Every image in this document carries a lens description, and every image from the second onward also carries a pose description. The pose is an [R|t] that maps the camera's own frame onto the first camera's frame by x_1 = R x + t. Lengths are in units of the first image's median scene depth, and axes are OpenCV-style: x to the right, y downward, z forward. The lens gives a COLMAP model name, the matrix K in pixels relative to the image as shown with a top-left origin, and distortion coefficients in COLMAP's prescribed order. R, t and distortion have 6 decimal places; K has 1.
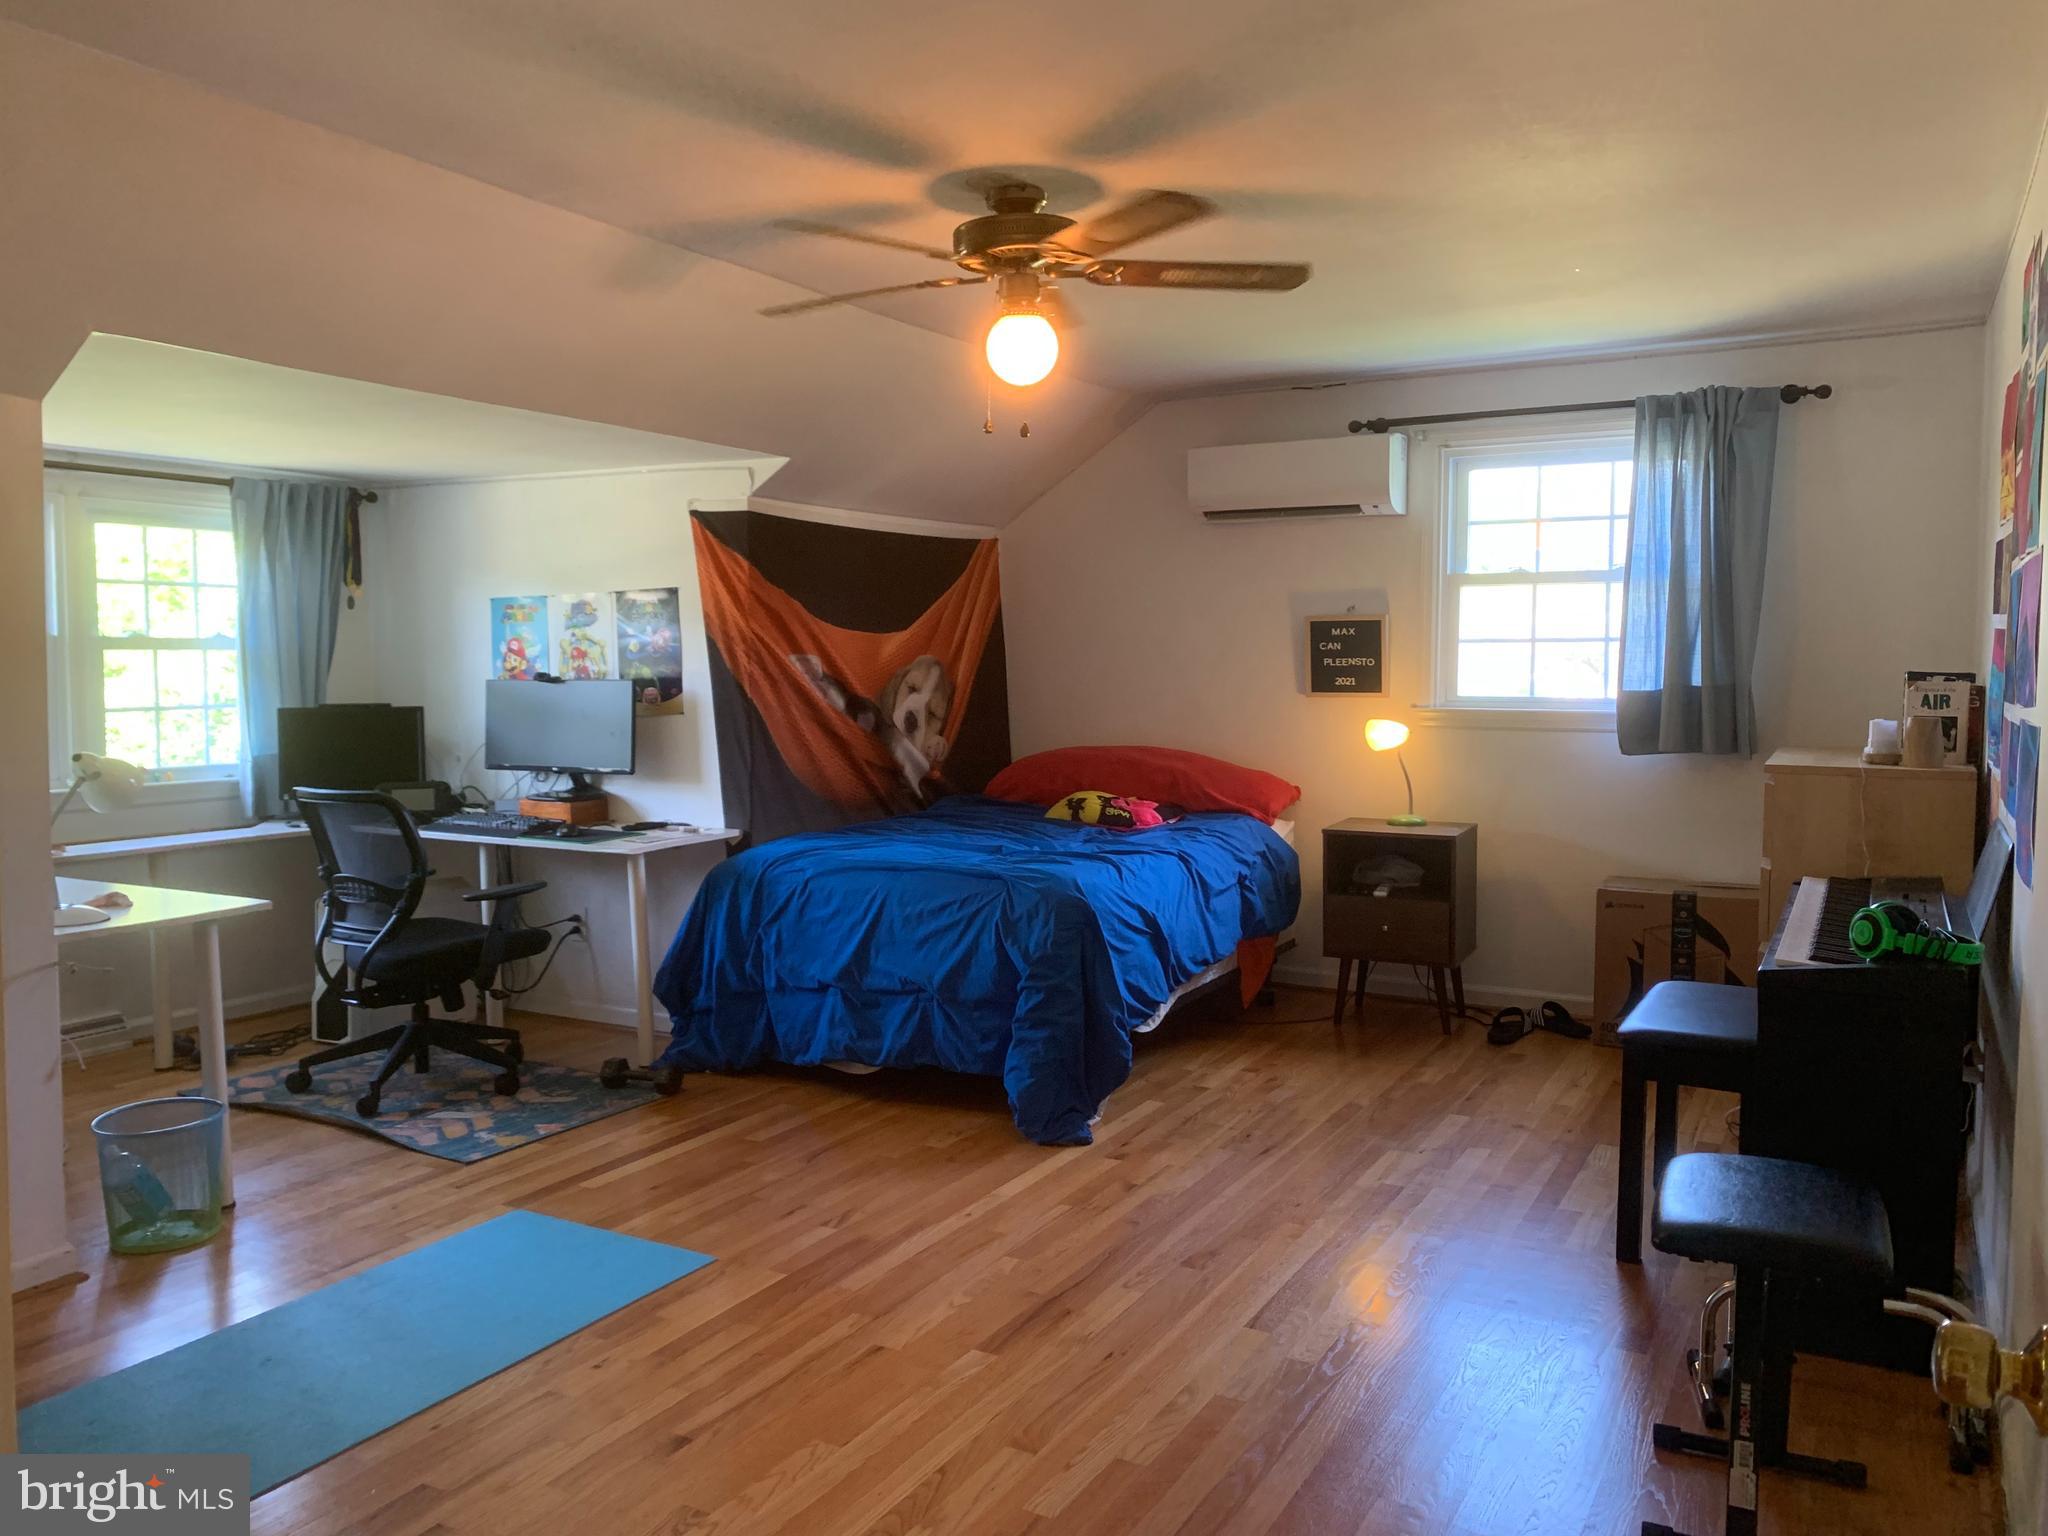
lens RADIAL K [[1573.1, 0, 1014.5], [0, 1573.1, 765.3], [0, 0, 1]] dist [0.016634, 0.000739]
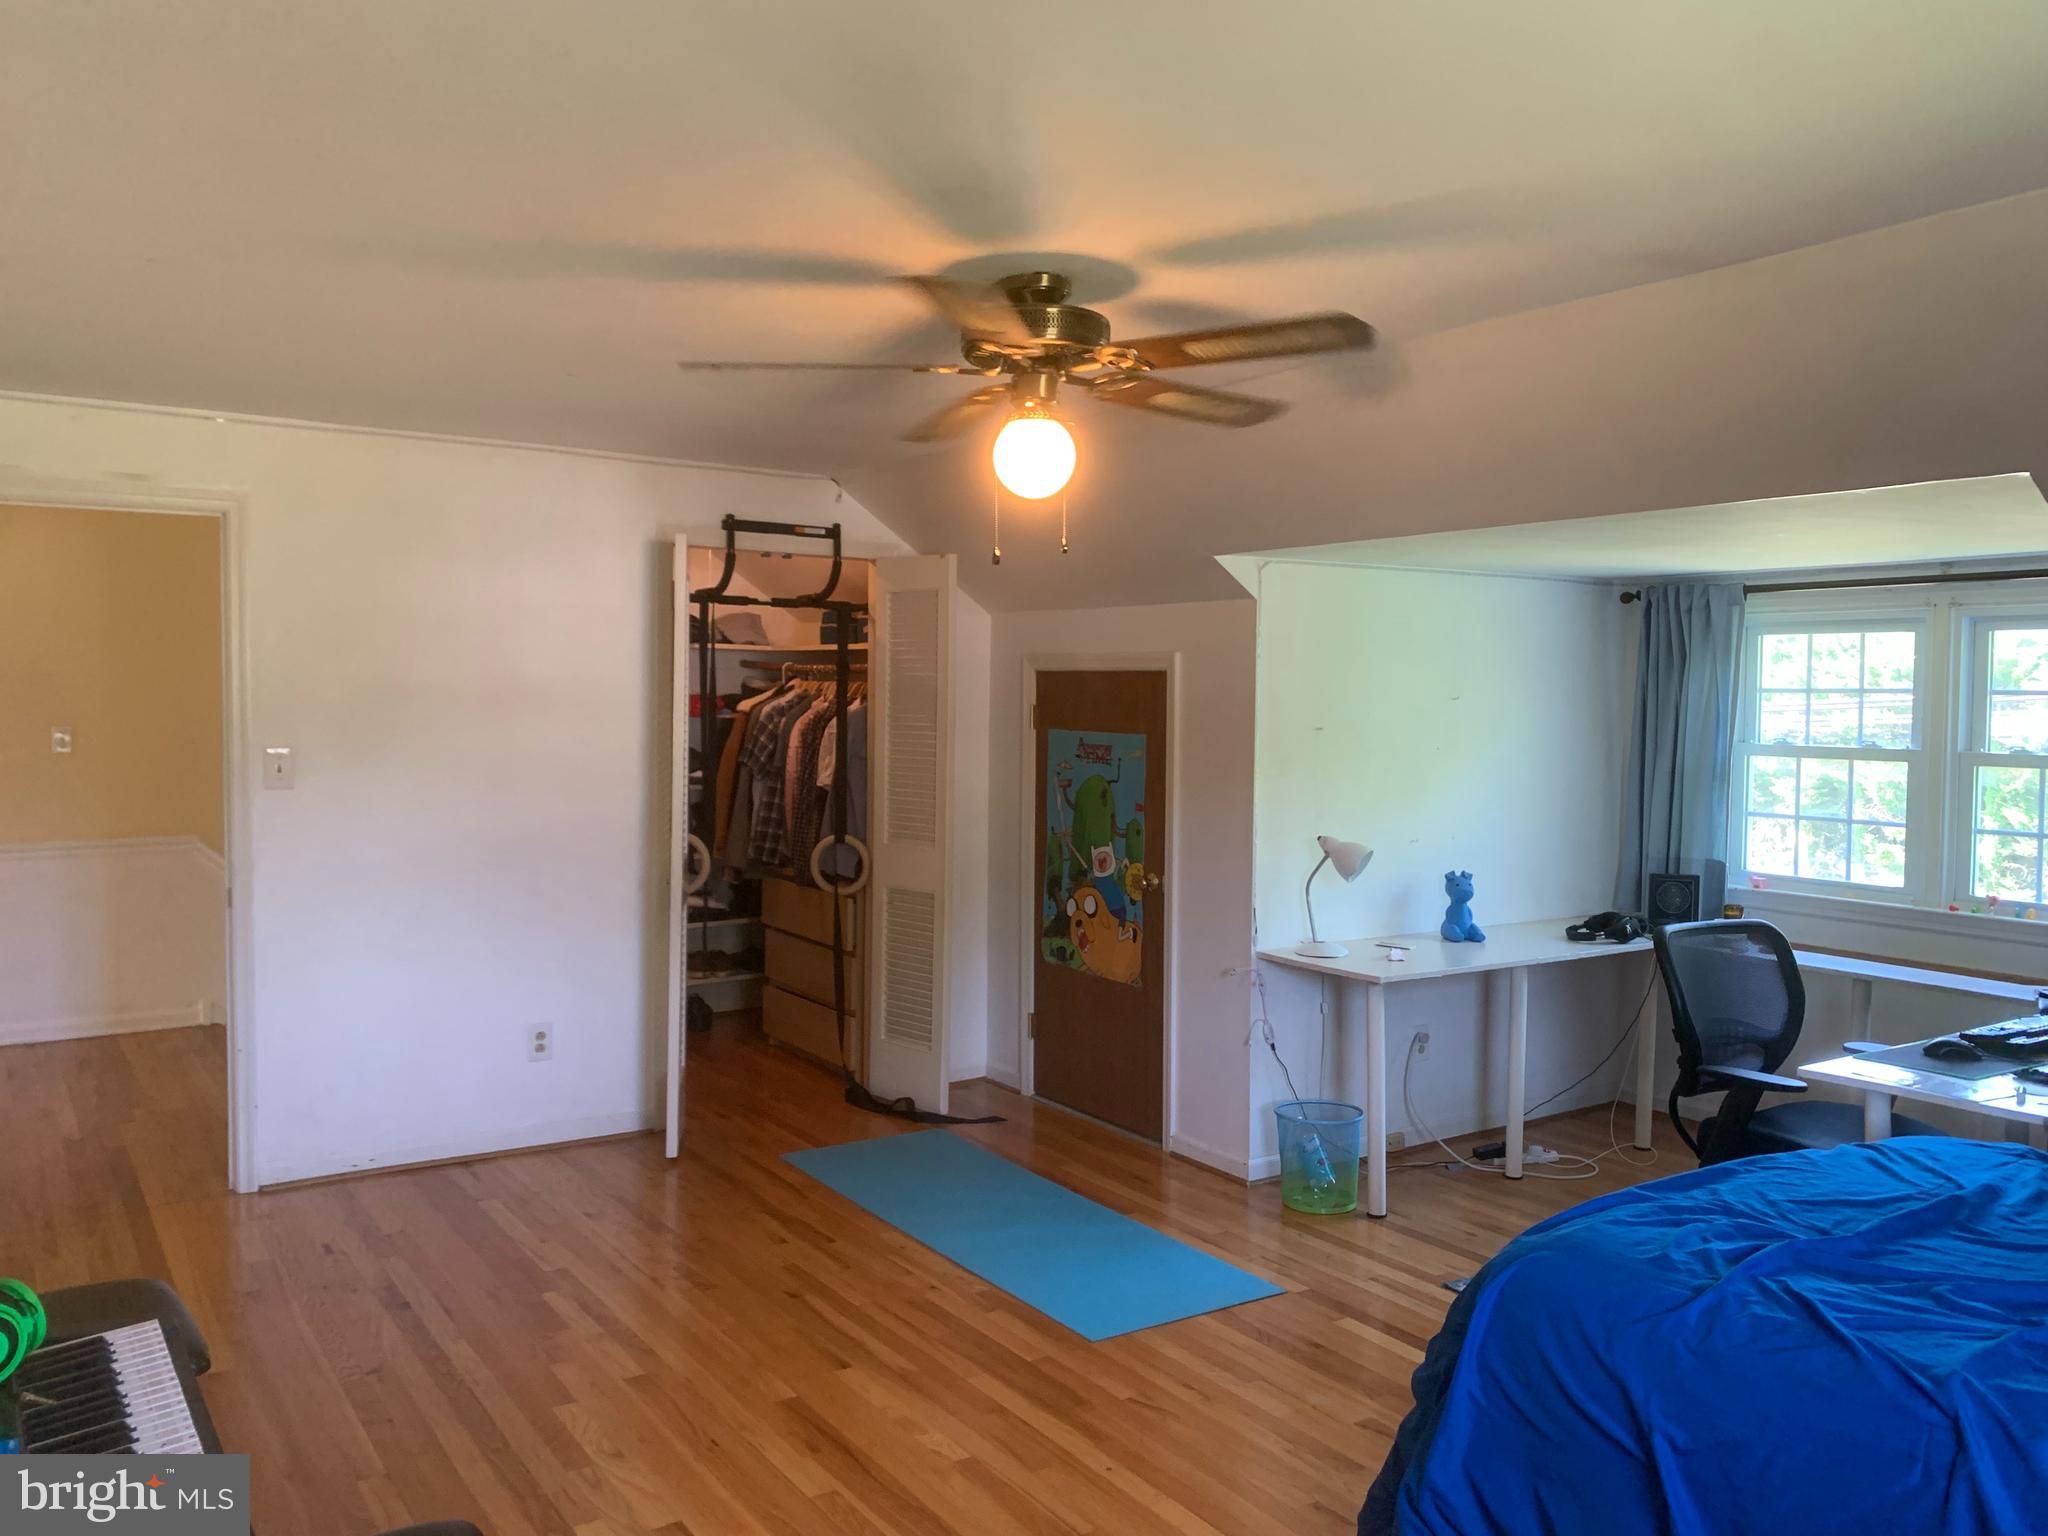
lens RADIAL K [[1573.1, 0, 1012.8], [0, 1573.1, 768.2], [0, 0, 1]] dist [0.016634, 0.000739]
pose [[-0.449102, 0.041519, -0.892515, 0.845753], [-0.070473, 0.994162, 0.081708, -0.177774], [0.890697, 0.099593, -0.443554, 1.485262]]
